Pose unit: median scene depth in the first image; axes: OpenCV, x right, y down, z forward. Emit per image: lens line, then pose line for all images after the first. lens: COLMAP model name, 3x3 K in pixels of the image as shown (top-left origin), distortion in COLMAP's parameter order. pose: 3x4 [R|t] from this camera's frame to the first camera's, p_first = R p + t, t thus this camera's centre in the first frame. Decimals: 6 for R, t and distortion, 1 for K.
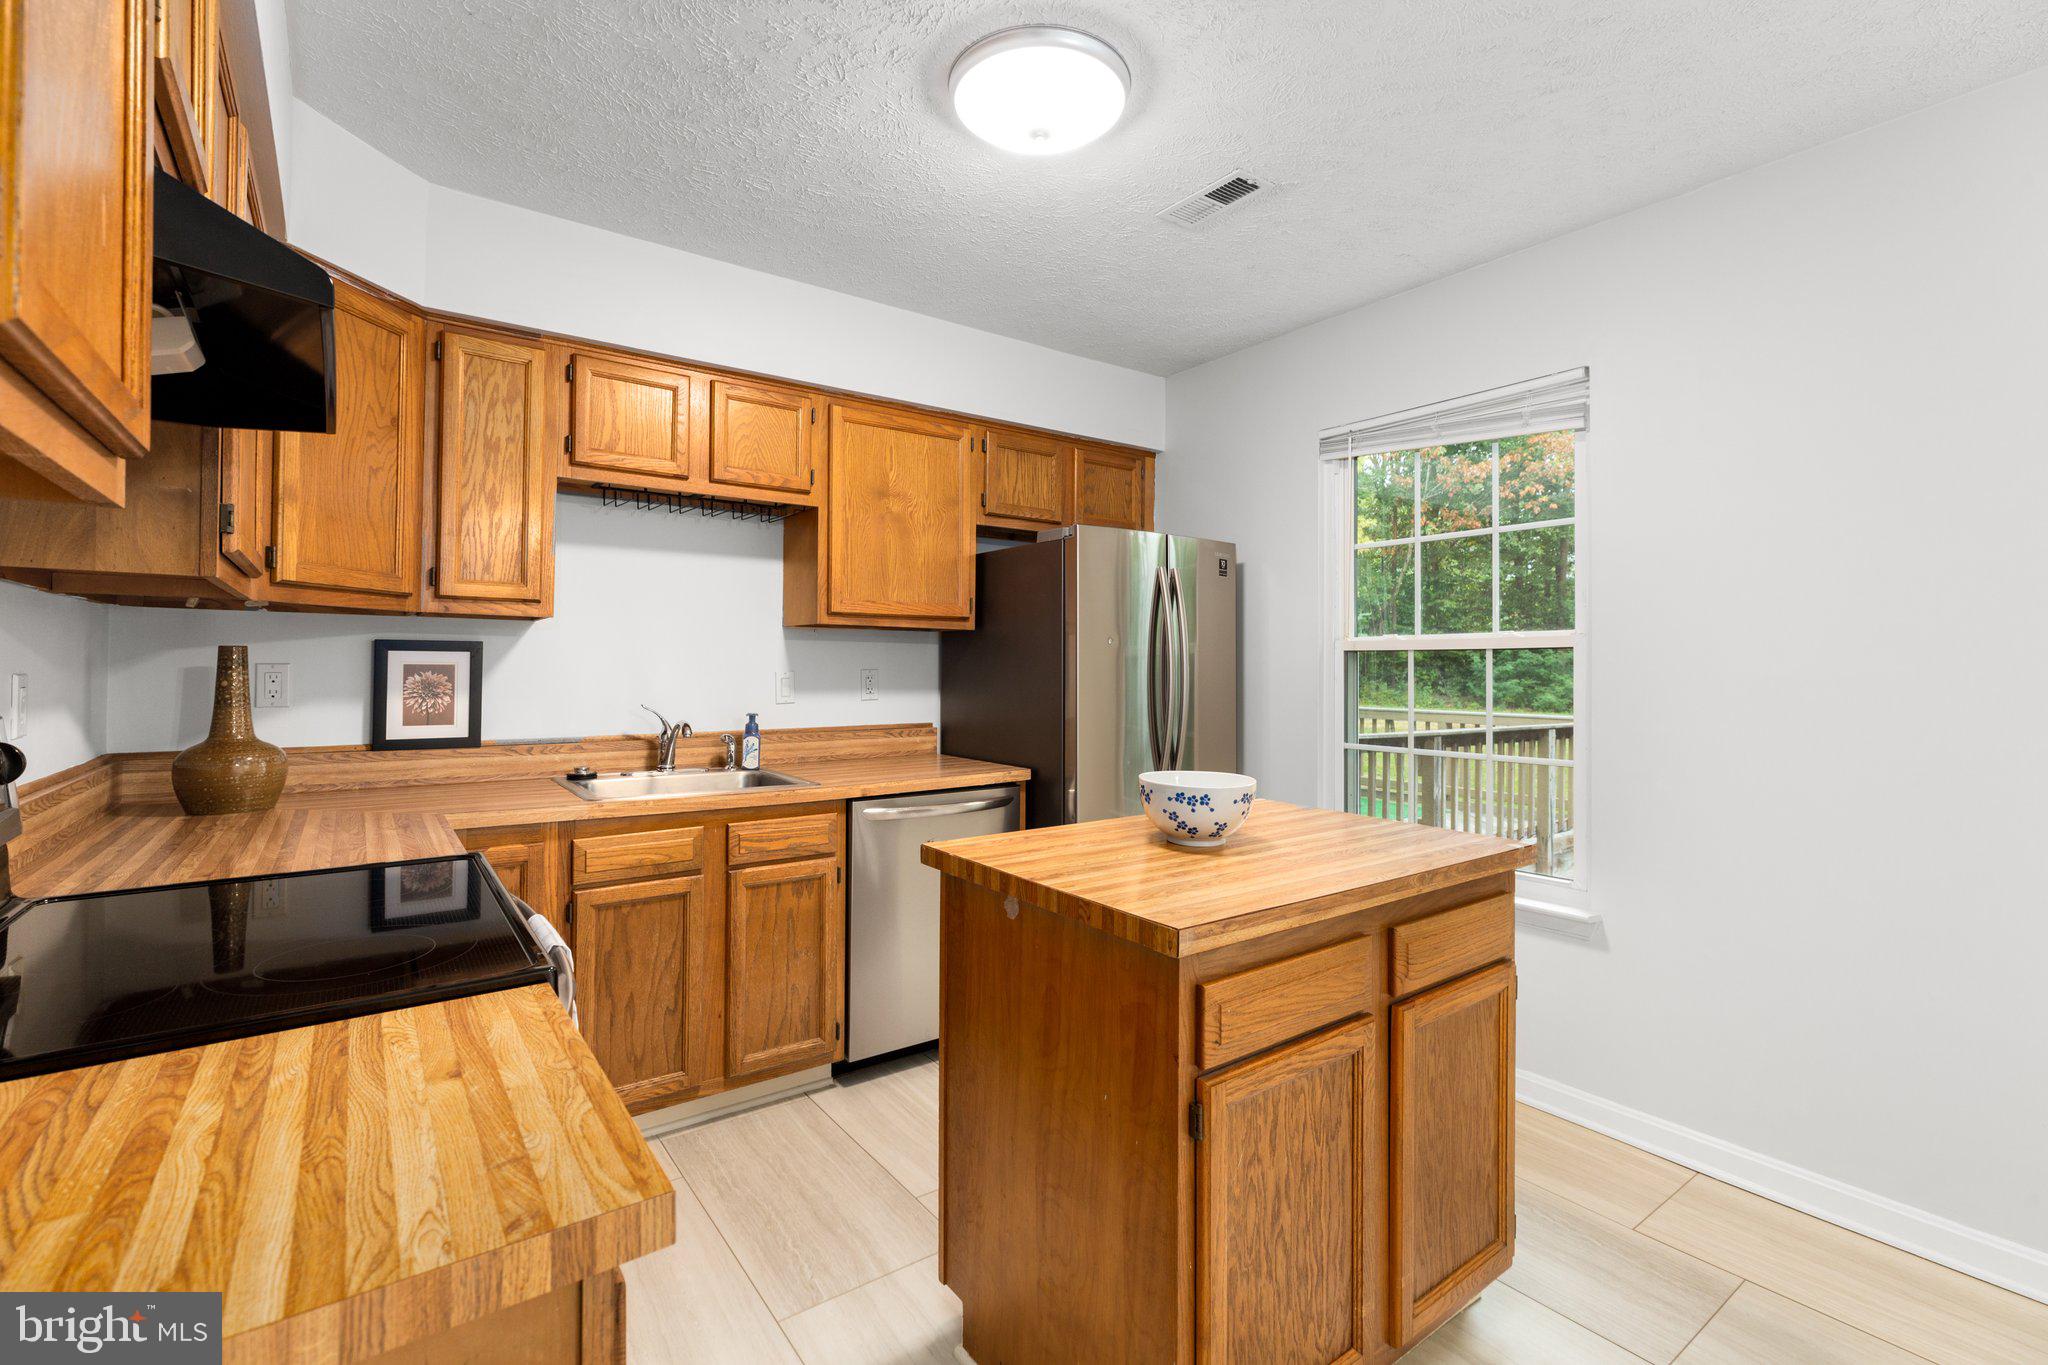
lens RADIAL K [[915.0, 0, 1025.8], [0, 915.0, 658.1], [0, 0, 1]] dist [0.004050, 0.000280]
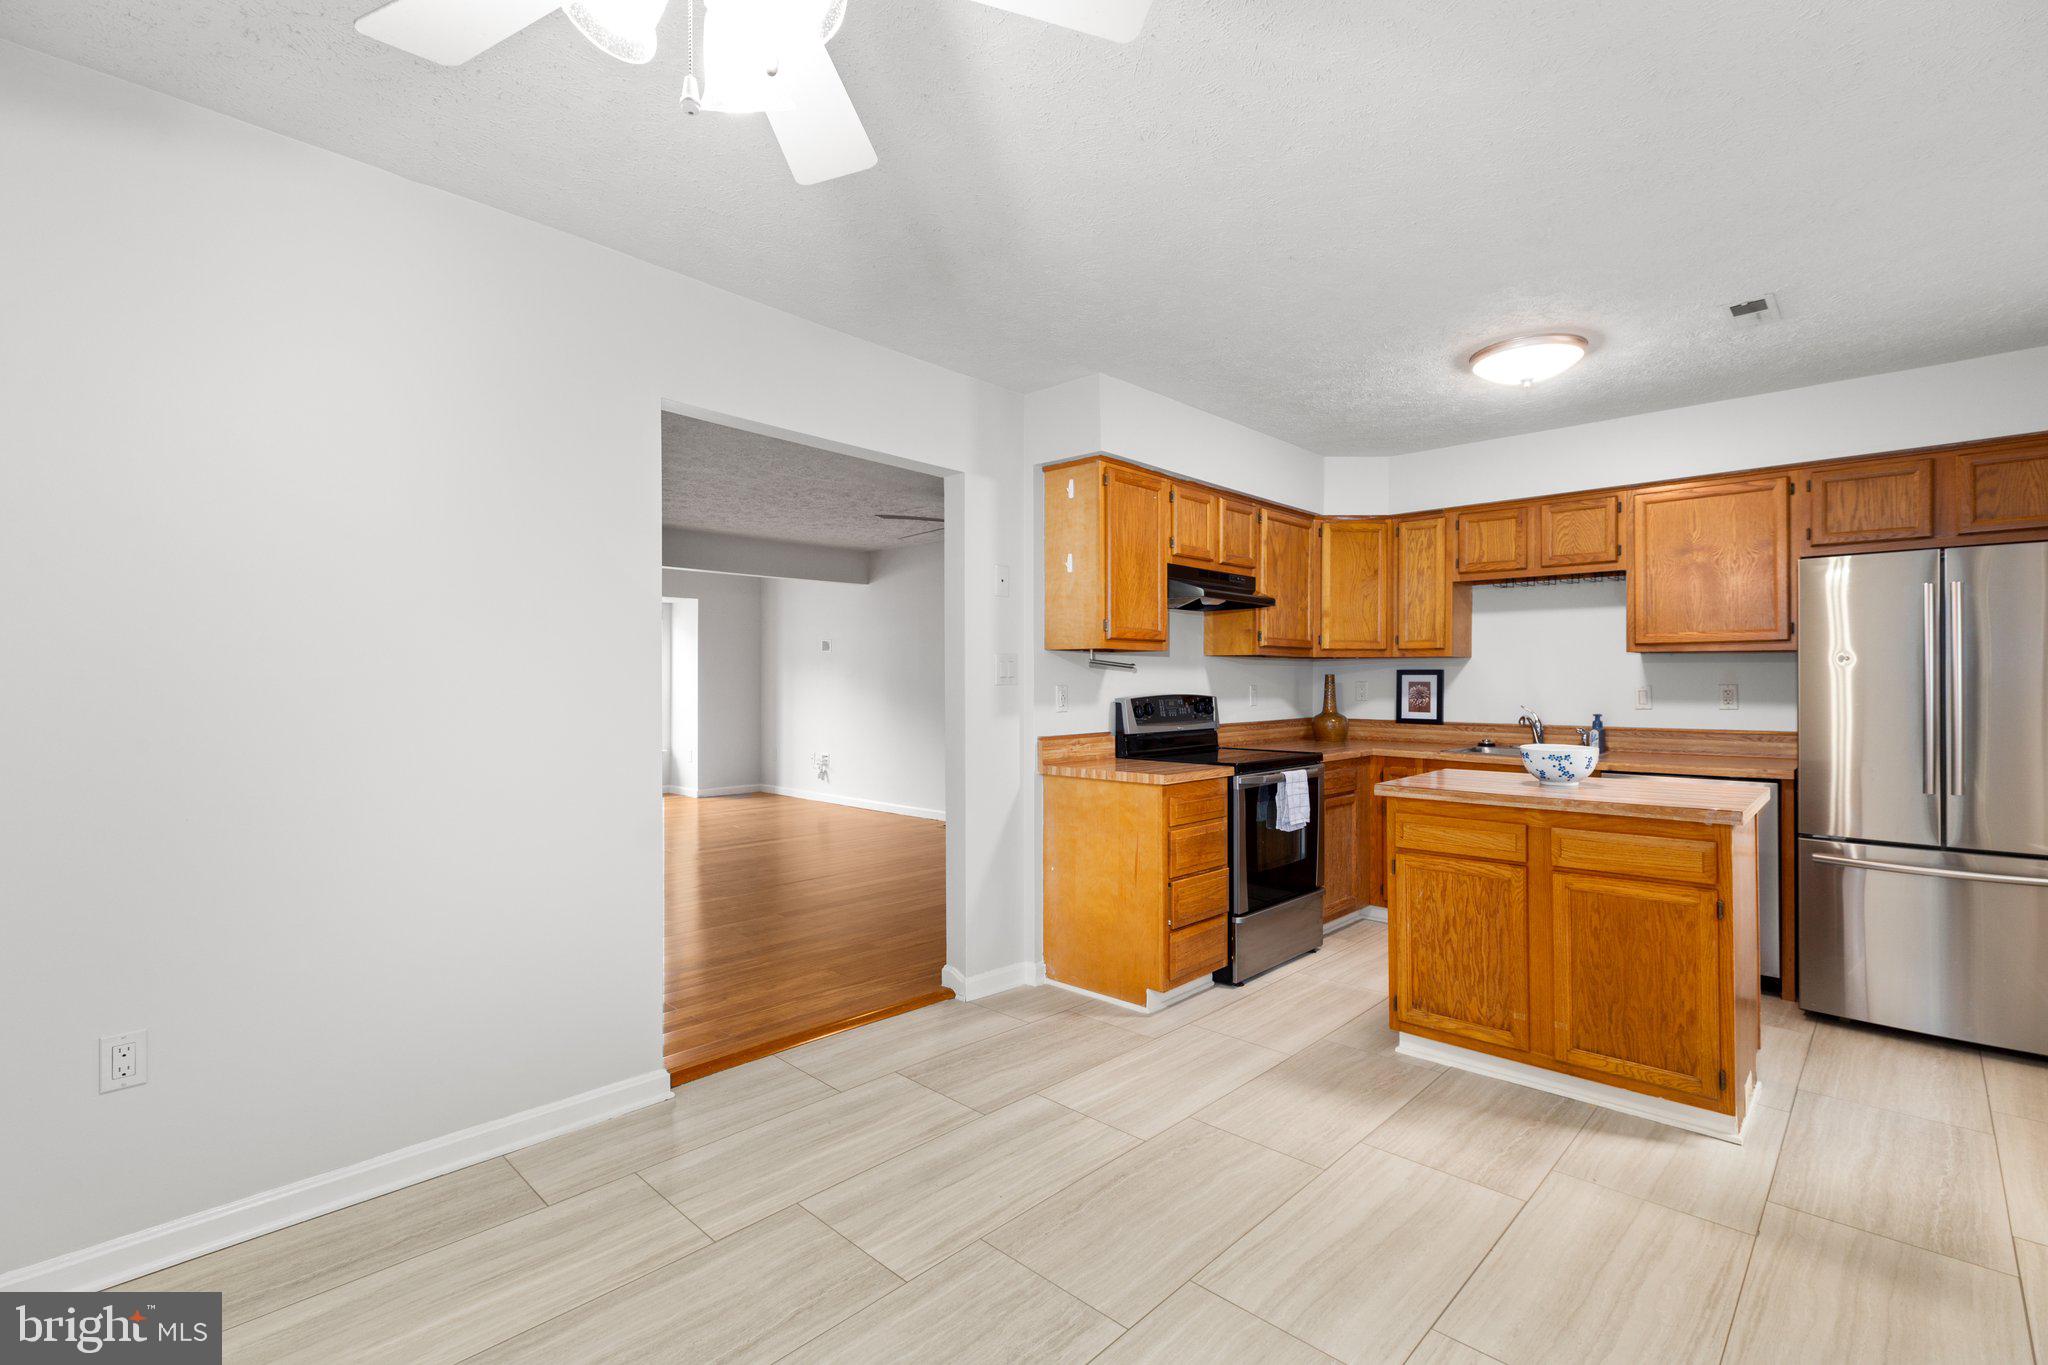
lens RADIAL K [[920.4, 0, 1024.8], [0, 920.4, 678.9], [0, 0, 1]] dist [0.004534, 0.001828]
pose [[0.174990, -0.005025, -0.984557, 1.192406], [0.009654, 0.999948, -0.003388, -0.000358], [0.984523, -0.008912, 0.175029, -0.198612]]
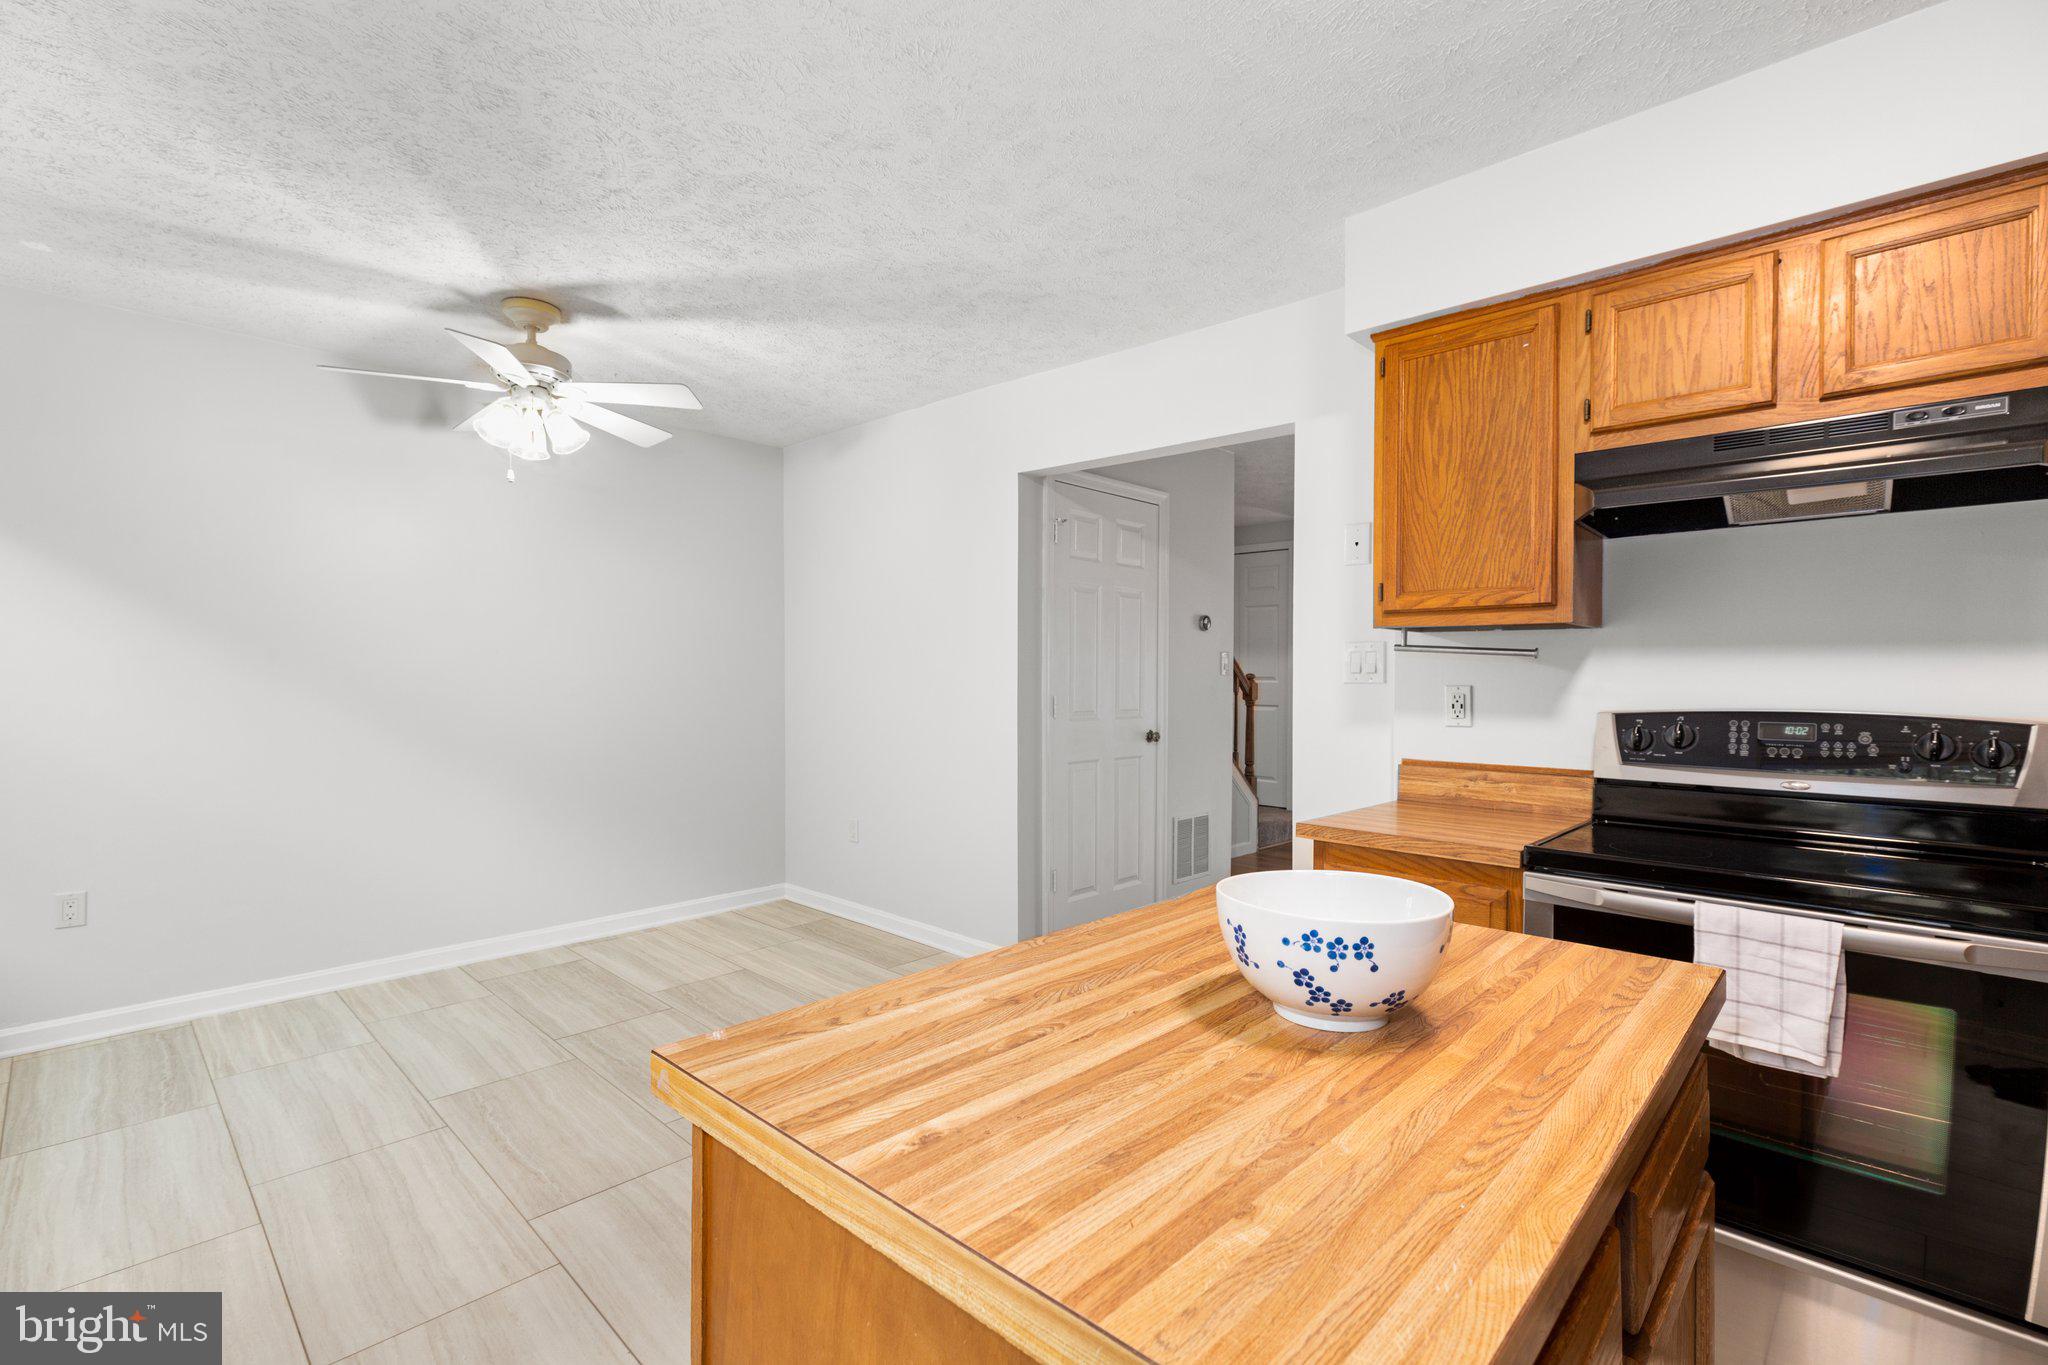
lens RADIAL K [[912.2, 0, 1024.0], [0, 912.2, 682.5], [0, 0, 1]] dist [-0.000705, -0.000127]
pose [[-0.984712, -0.009911, -0.173911, 0.312353], [-0.009461, 0.999949, -0.003412, 0.010392], [0.173936, -0.001715, -0.984755, 1.035714]]
